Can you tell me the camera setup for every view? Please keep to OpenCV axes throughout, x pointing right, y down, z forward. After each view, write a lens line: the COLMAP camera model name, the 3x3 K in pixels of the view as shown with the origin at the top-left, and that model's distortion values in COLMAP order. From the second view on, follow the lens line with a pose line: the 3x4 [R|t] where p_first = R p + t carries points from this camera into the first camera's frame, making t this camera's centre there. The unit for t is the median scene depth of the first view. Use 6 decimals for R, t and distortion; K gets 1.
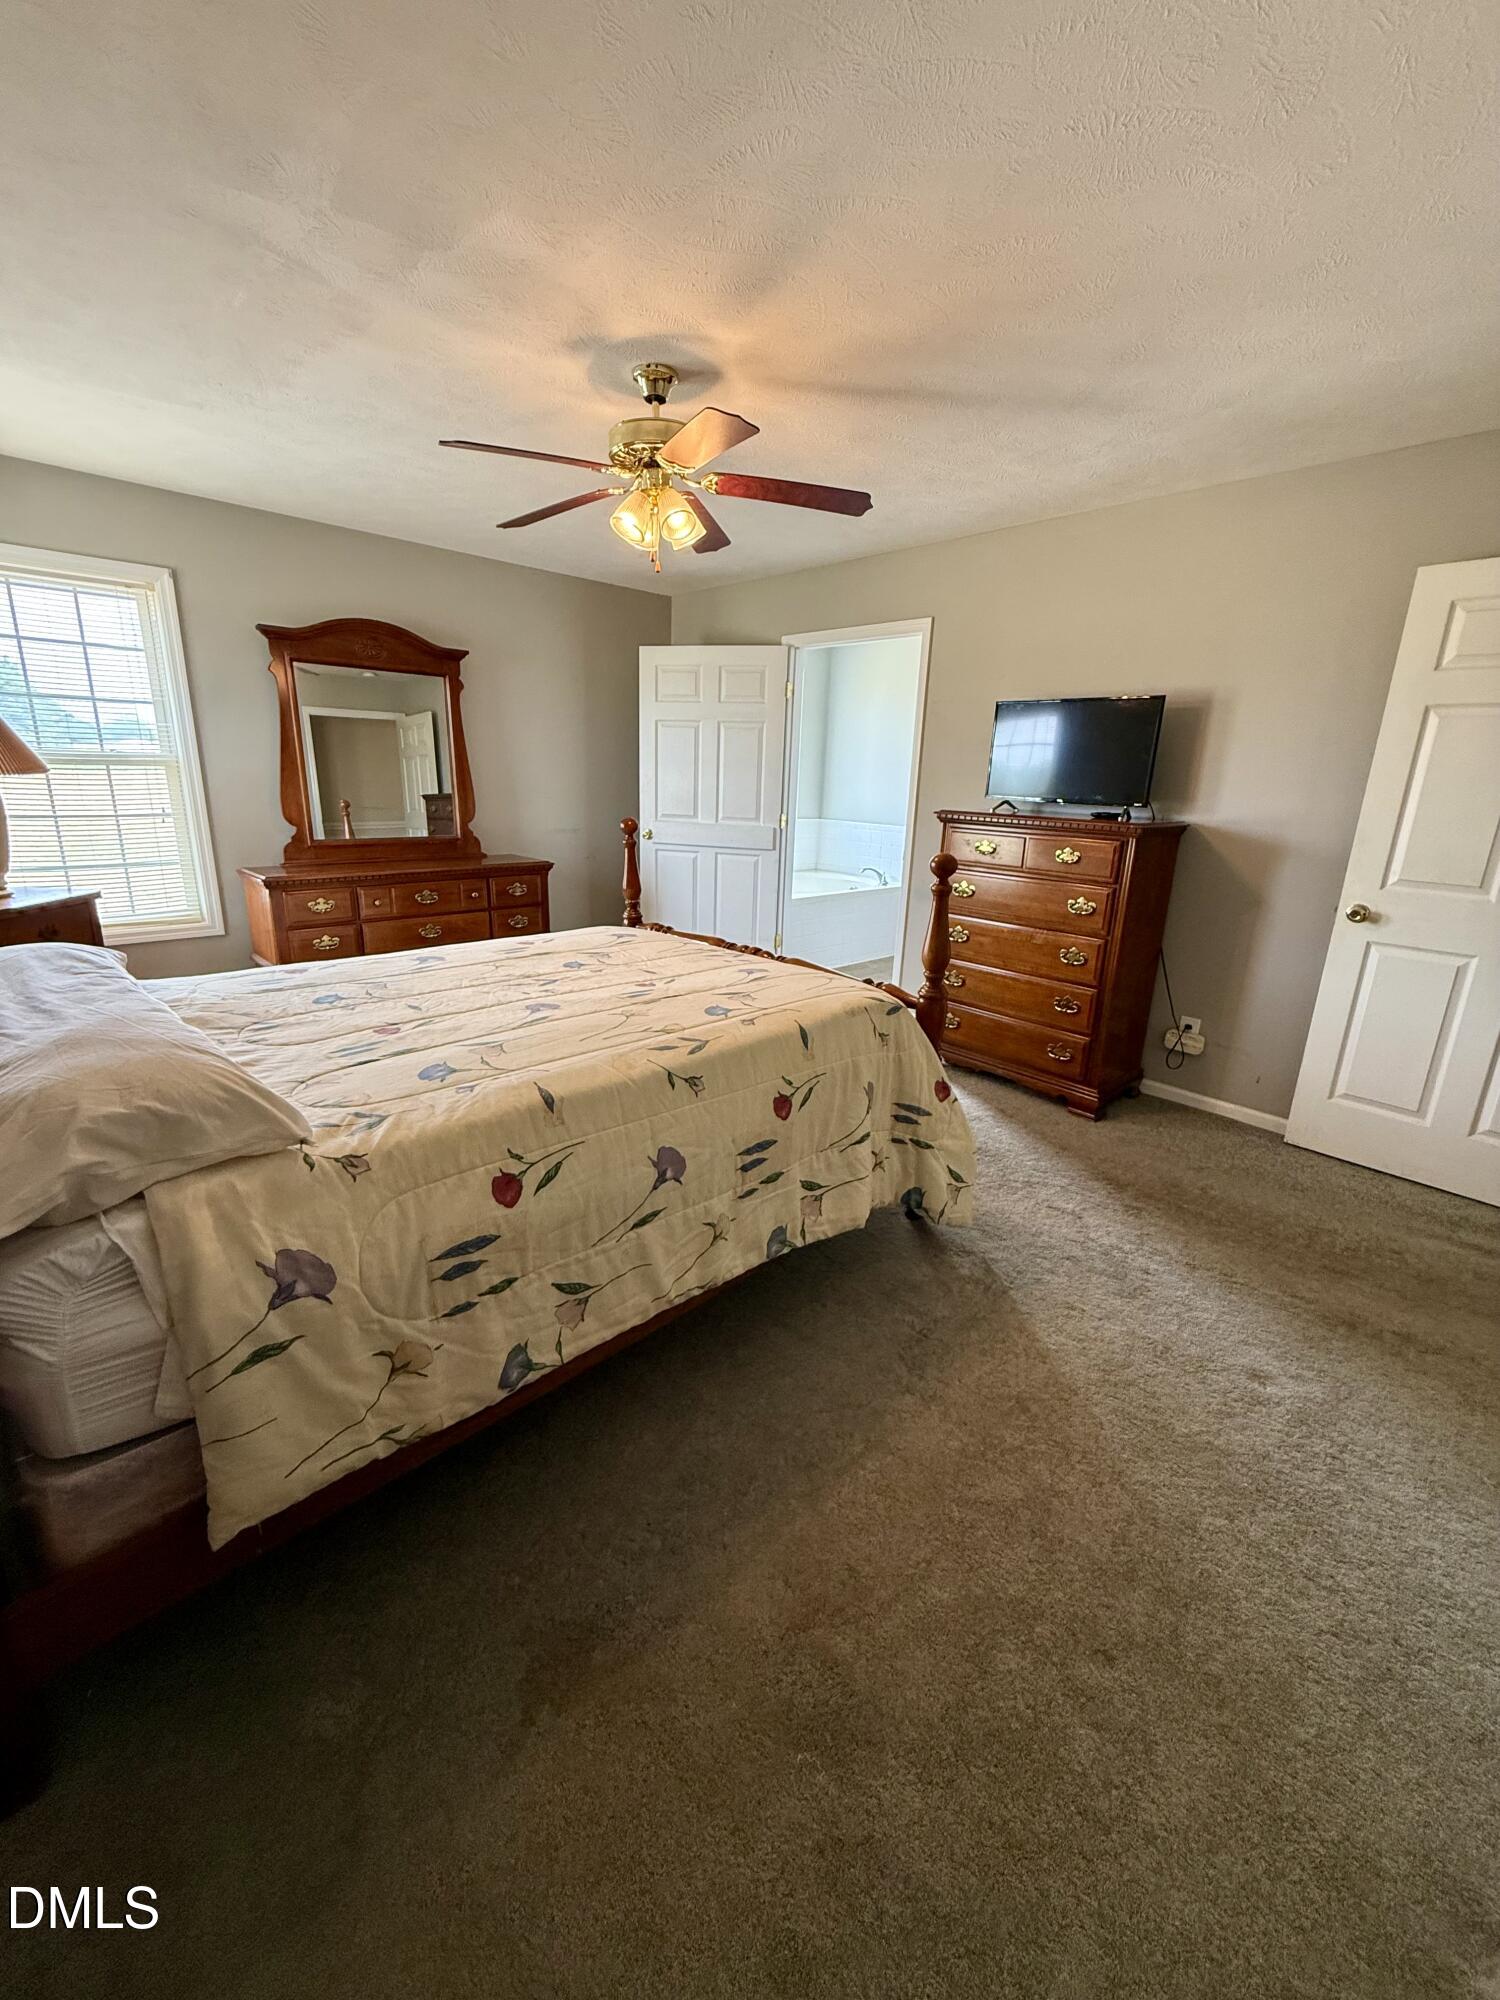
lens RADIAL K [[798.7, 0, 747.7], [0, 798.7, 999.5], [0, 0, 1]] dist [-0.000128, 0.000163]
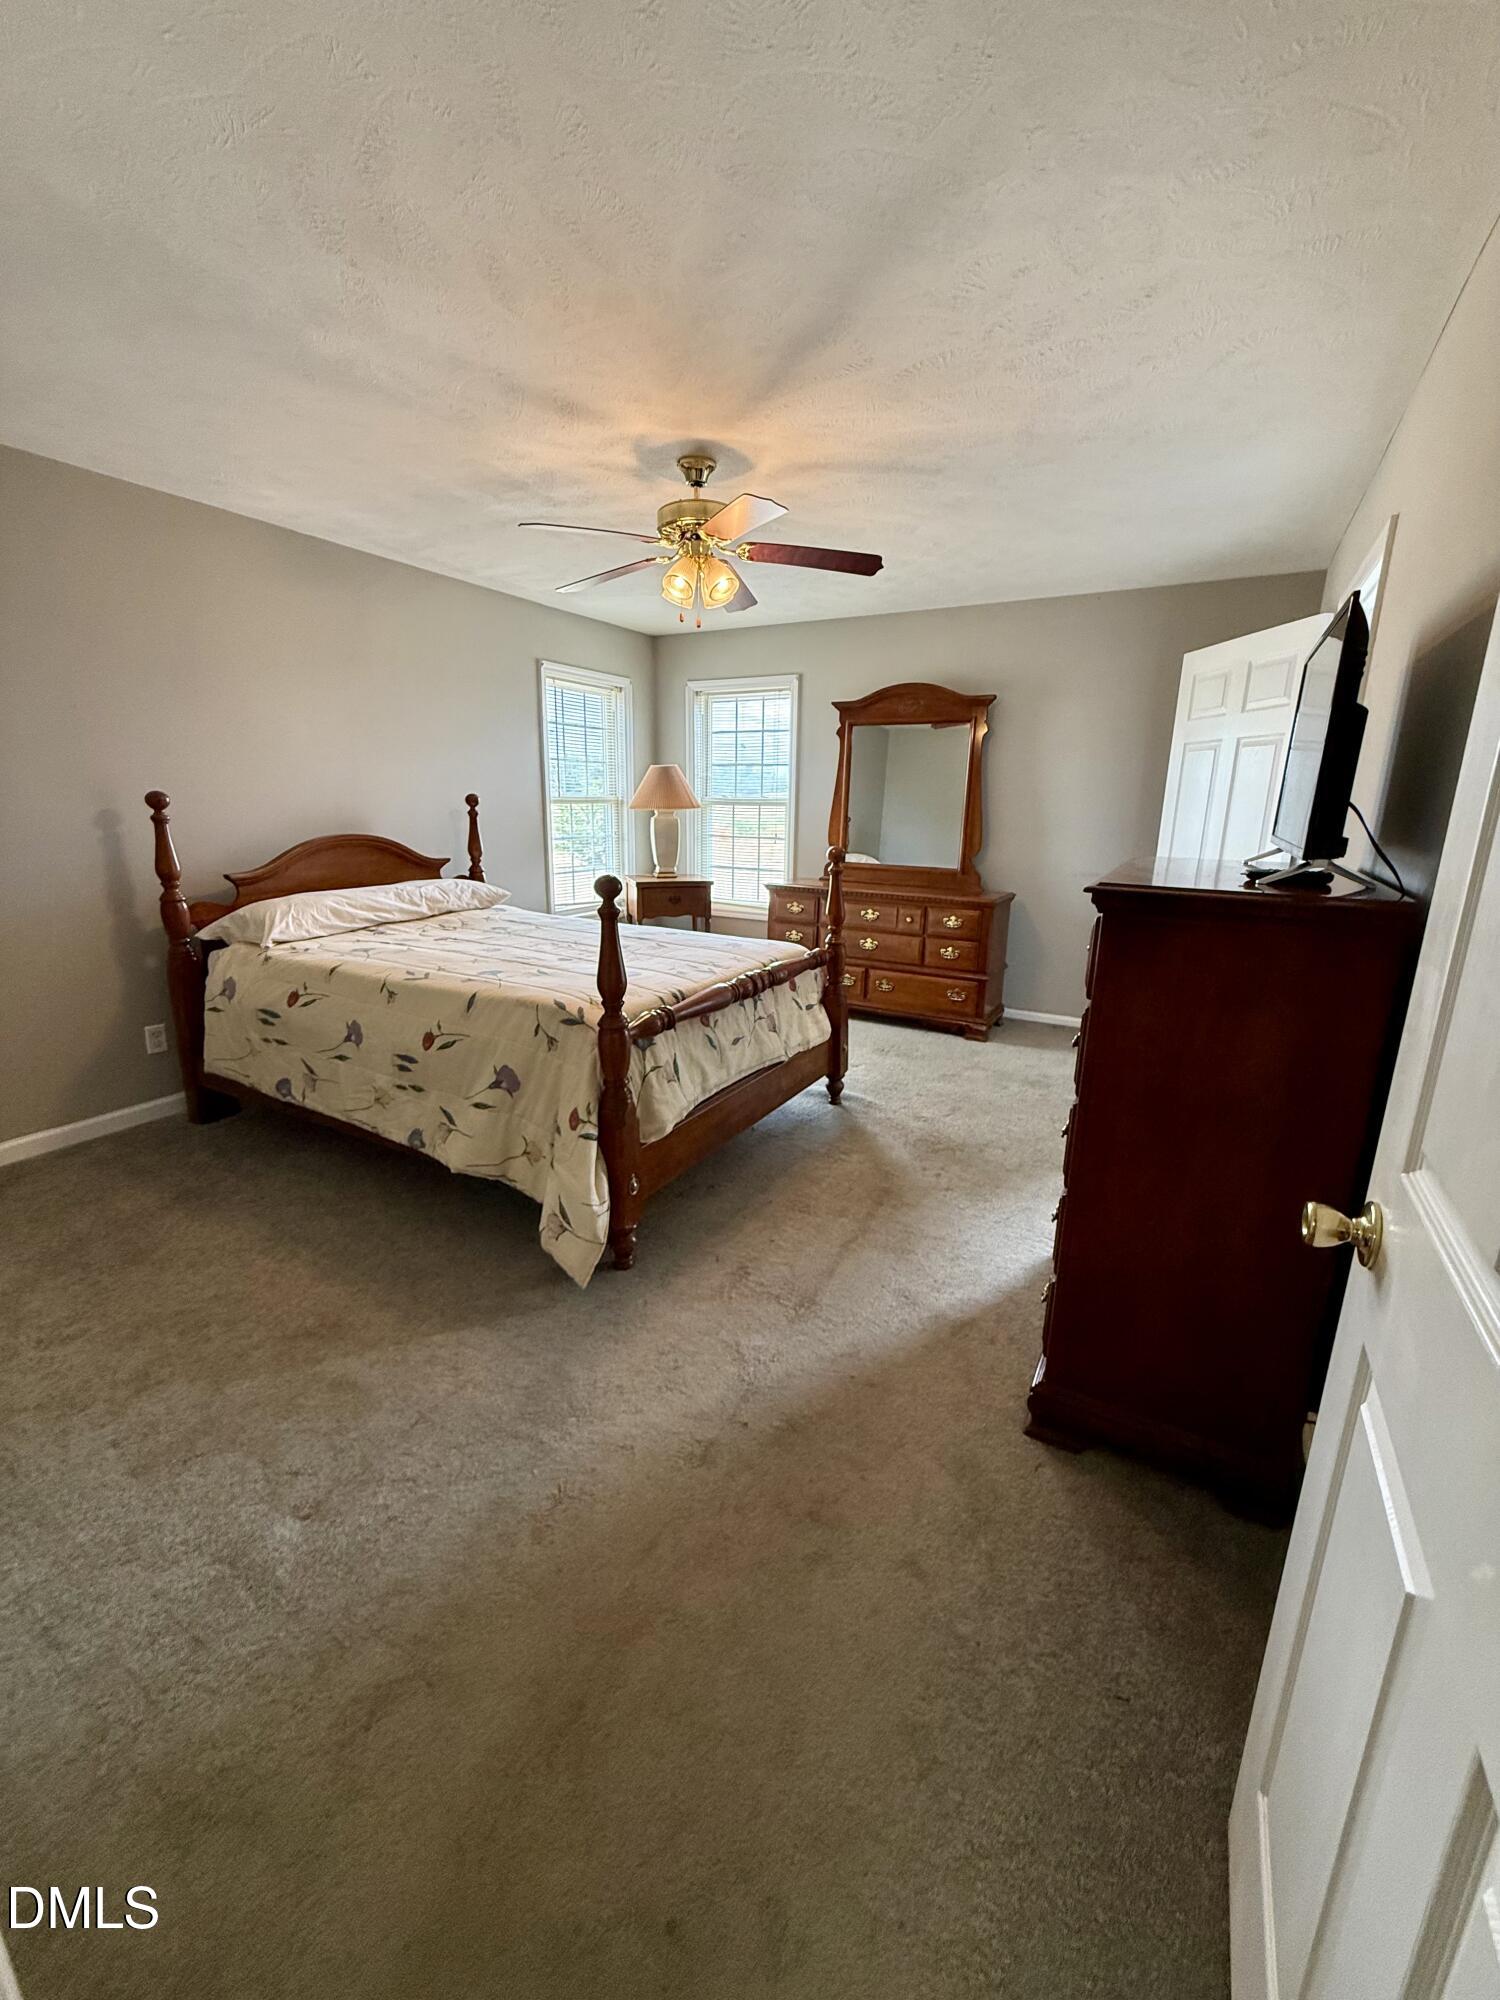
lens RADIAL K [[798.7, 0, 747.1], [0, 798.7, 994.5], [0, 0, 1]] dist [-0.000128, 0.000163]
pose [[0.288590, 0.202565, -0.935779, 1.320450], [-0.268364, 0.955300, 0.124029, -0.227294], [0.919074, 0.215336, 0.330052, 0.960724]]
